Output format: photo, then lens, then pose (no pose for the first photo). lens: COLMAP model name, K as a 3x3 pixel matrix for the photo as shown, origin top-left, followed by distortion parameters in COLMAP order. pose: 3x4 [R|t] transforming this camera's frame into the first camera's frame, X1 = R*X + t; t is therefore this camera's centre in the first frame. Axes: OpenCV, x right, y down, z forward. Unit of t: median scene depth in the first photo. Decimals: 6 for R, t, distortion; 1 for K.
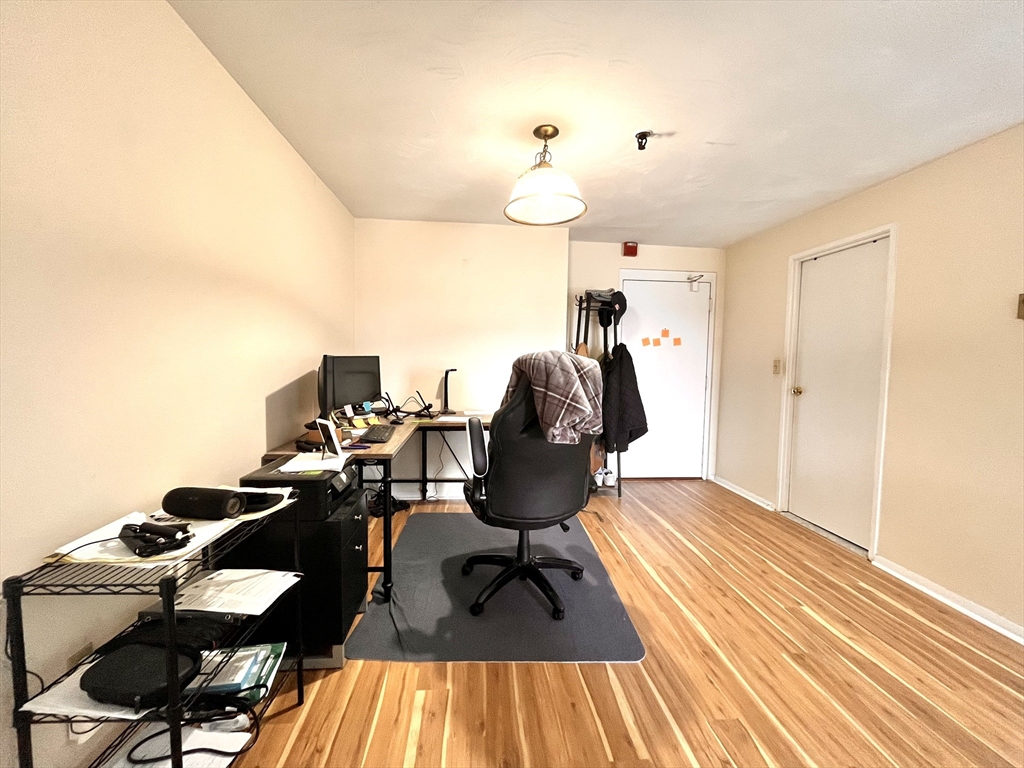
lens RADIAL K [[411.6, 0, 509.4], [0, 411.6, 383.3], [0, 0, 1]] dist [-0.000520, 0.001483]
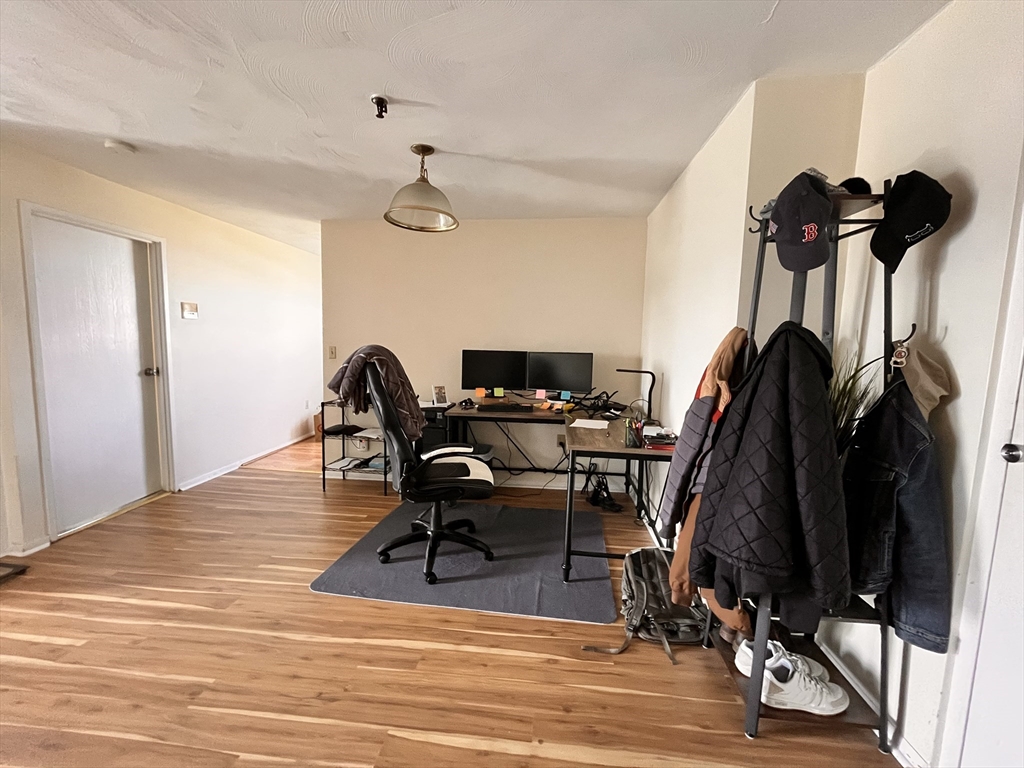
lens RADIAL K [[411.6, 0, 511.9], [0, 411.6, 385.5], [0, 0, 1]] dist [-0.000520, 0.001483]
pose [[-0.179635, 0.081327, -0.980366, 1.249574], [-0.088215, 0.991230, 0.098393, -0.114750], [0.979770, 0.104158, -0.170885, 1.566594]]
